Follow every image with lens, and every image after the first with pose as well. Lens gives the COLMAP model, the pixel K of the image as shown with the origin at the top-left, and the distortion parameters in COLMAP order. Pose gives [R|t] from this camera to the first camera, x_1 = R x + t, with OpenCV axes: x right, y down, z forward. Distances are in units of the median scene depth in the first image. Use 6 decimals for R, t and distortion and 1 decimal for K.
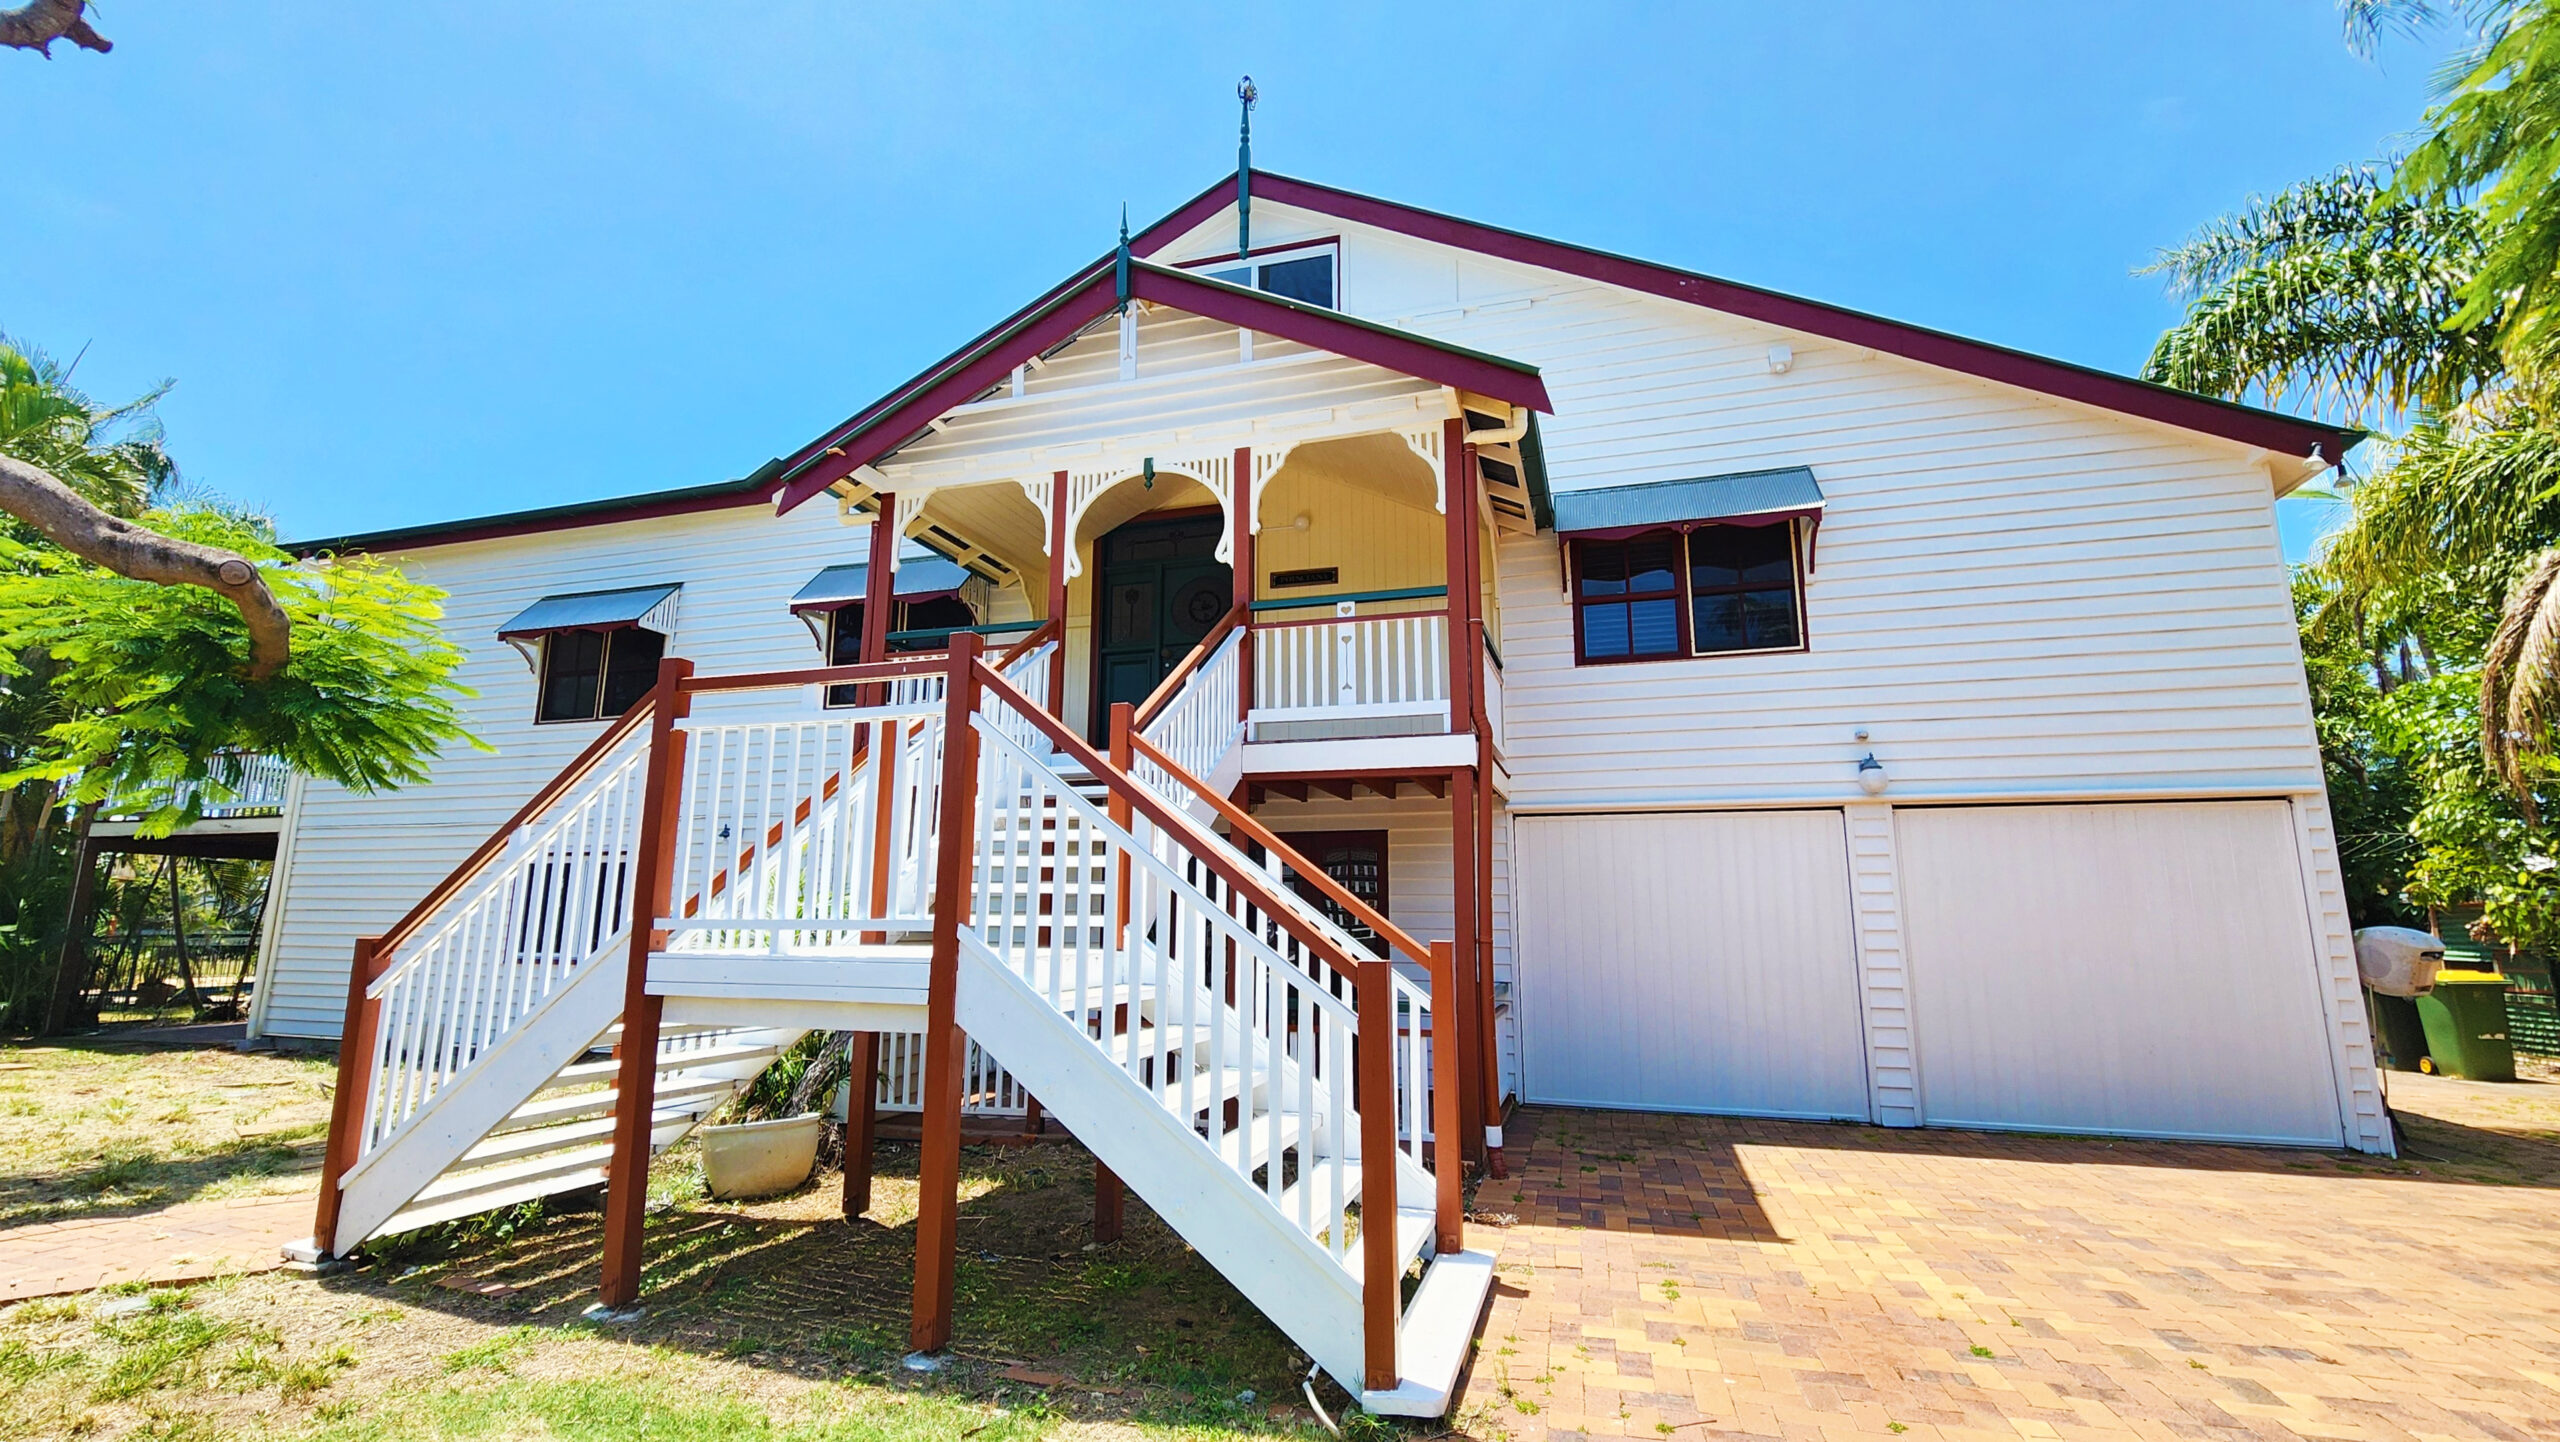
lens RADIAL K [[1083.4, 0, 1269.1], [0, 1083.4, 720.8], [0, 0, 1]] dist [-0.000401, 0.000213]
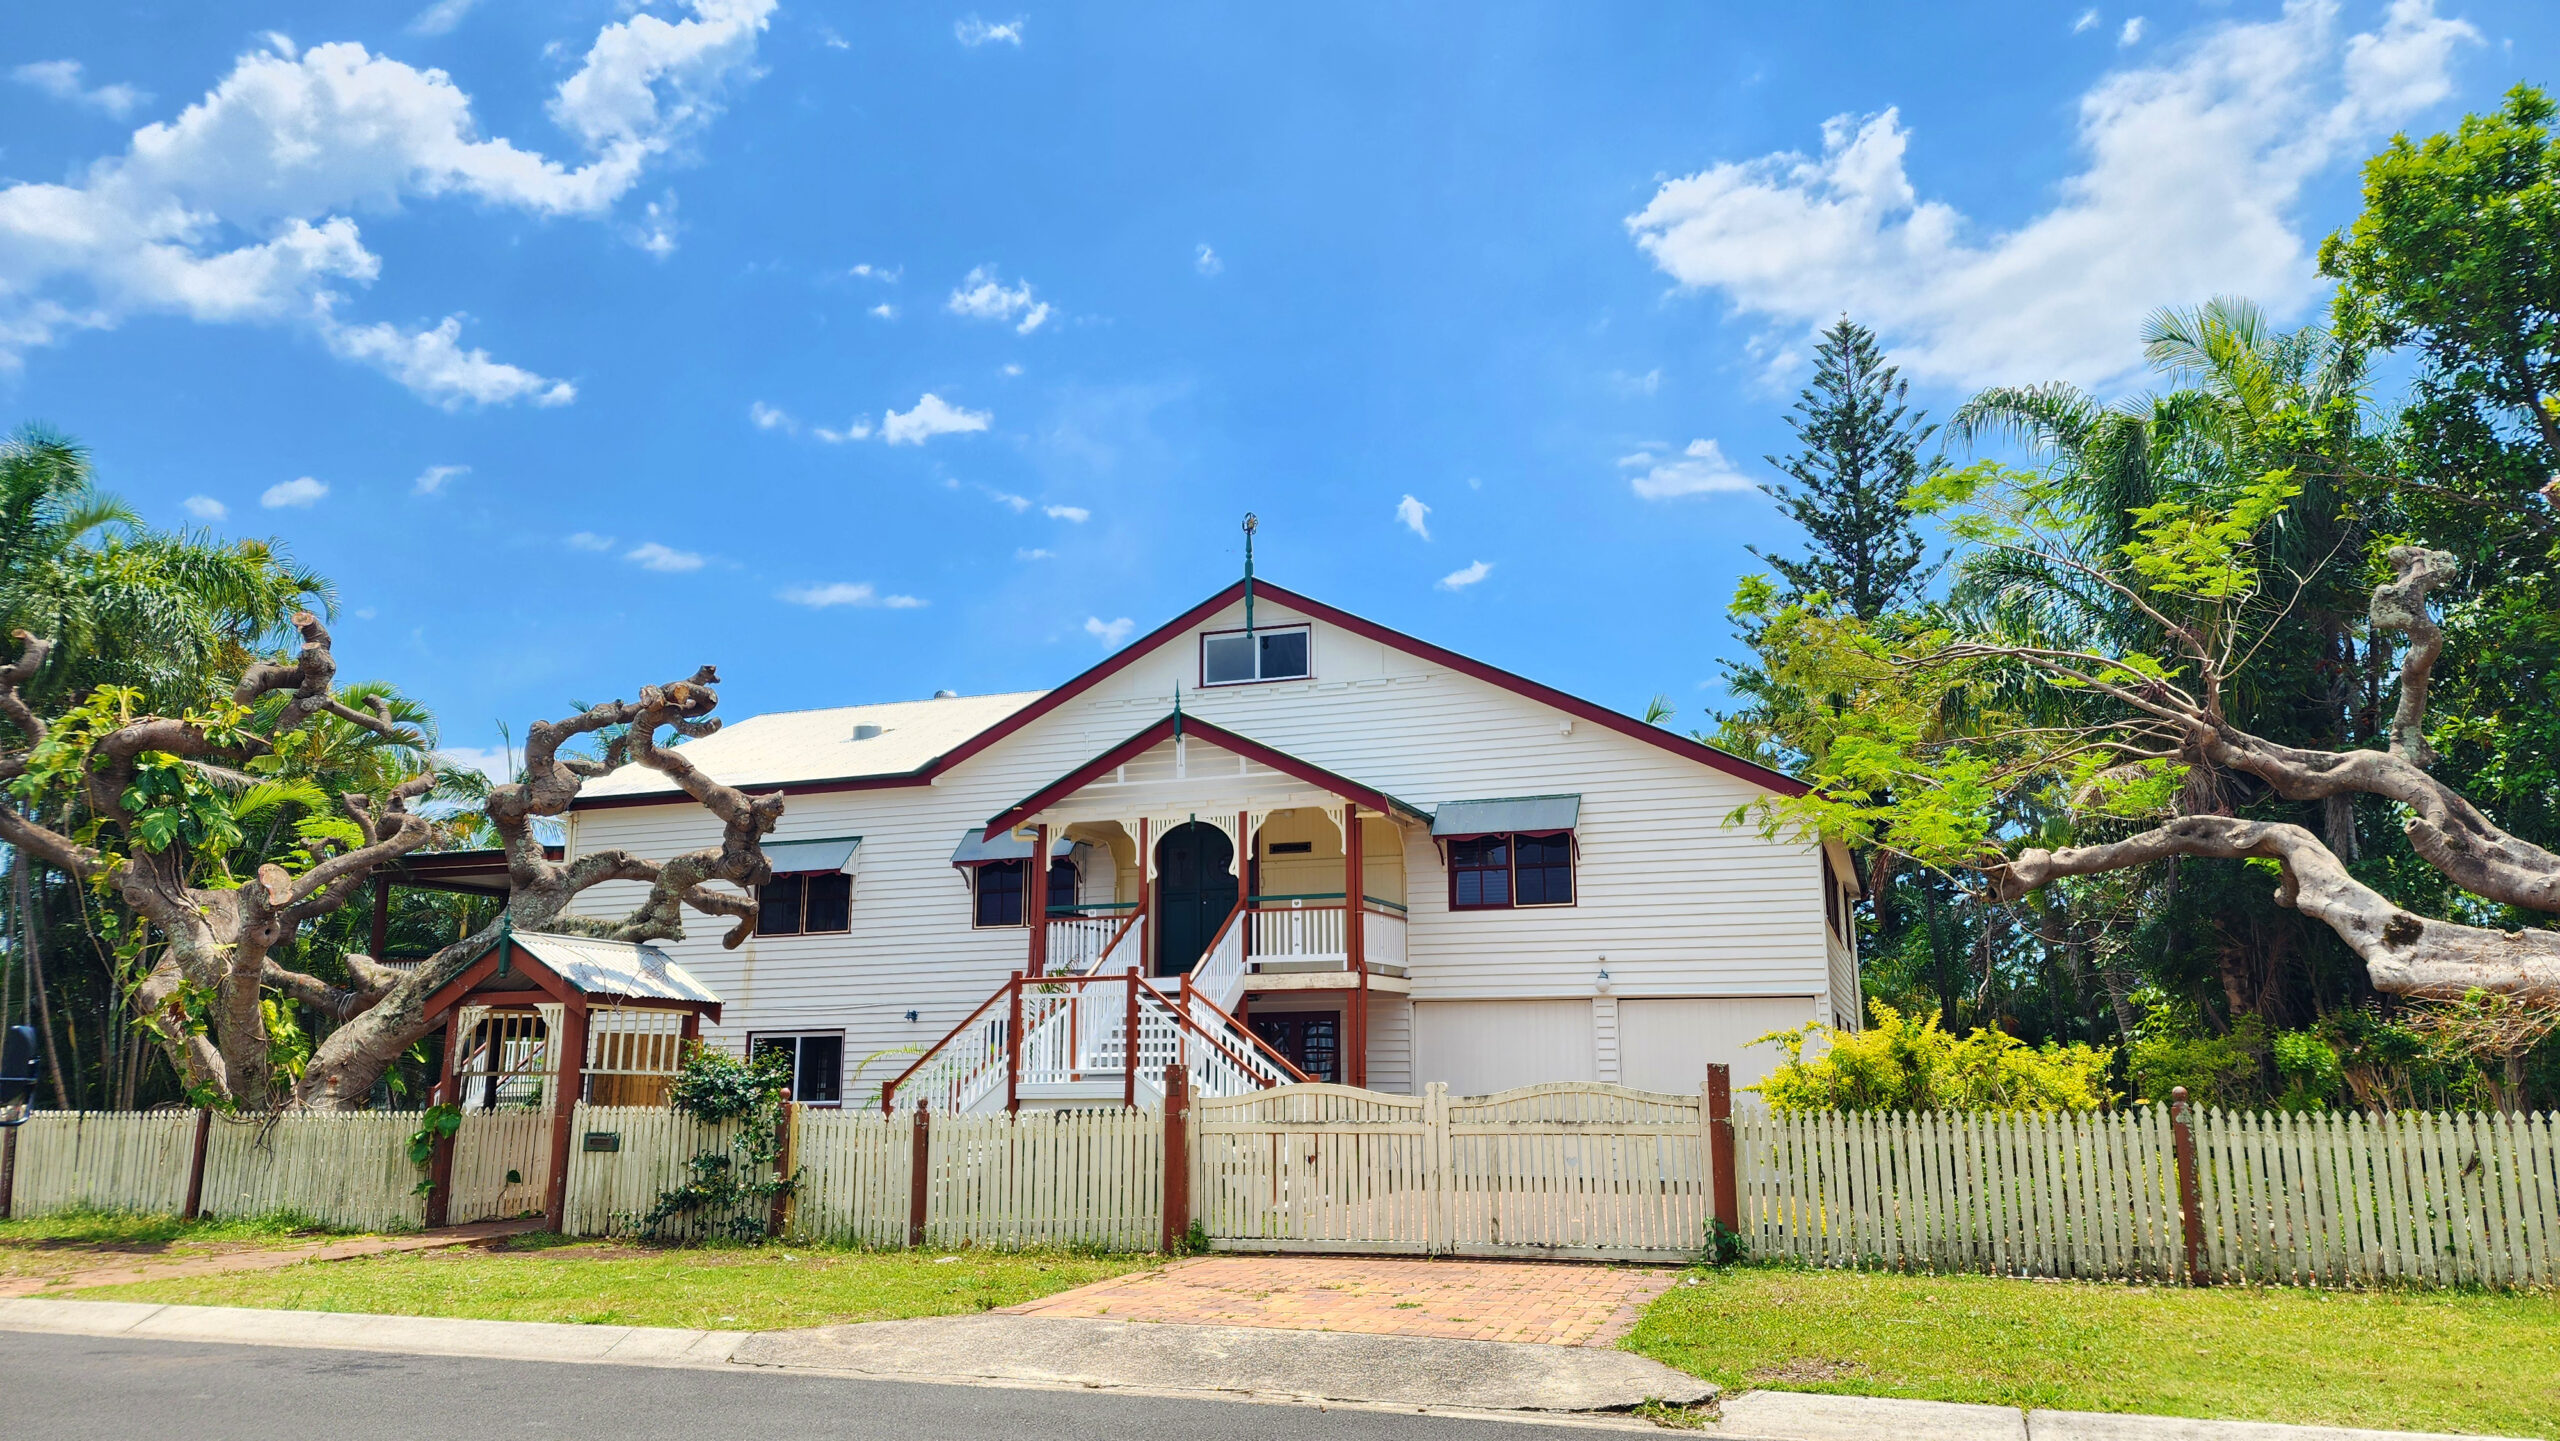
lens RADIAL K [[1756.1, 0, 1280.0], [0, 1756.1, 720.5], [0, 0, 1]] dist [0.177752, -0.000023]
pose [[0.998115, -0.023554, -0.056668, 0.214438], [0.022489, 0.999560, -0.019351, -0.348598], [0.057098, 0.018040, 0.998206, -2.019893]]
